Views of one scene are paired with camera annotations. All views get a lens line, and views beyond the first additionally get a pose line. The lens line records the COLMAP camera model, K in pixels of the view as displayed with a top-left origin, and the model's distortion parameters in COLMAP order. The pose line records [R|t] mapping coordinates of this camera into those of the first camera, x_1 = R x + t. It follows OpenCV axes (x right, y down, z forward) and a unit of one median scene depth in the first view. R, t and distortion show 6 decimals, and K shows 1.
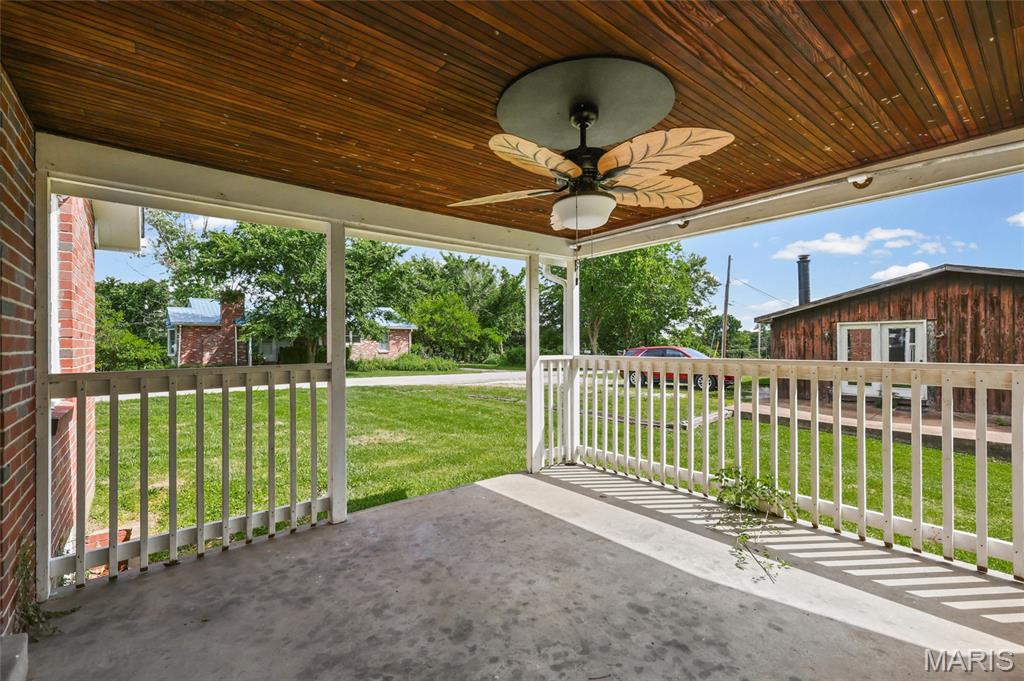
lens RADIAL K [[445.4, 0, 511.2], [0, 445.4, 342.6], [0, 0, 1]] dist [0.002205, 0.000056]
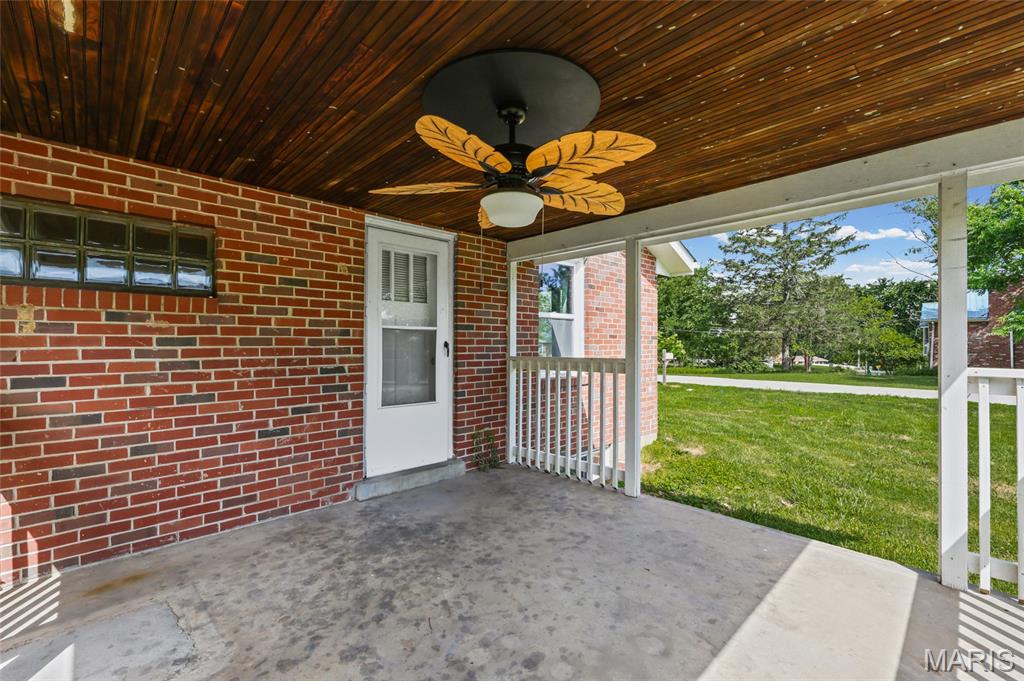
lens RADIAL K [[445.4, 0, 512.1], [0, 445.4, 340.5], [0, 0, 1]] dist [0.002205, 0.000056]
pose [[0.082653, 0.000208, -0.996578, 0.842243], [-0.001601, 0.999999, 0.000076, -0.001154], [0.996577, 0.001589, 0.082653, 0.674200]]
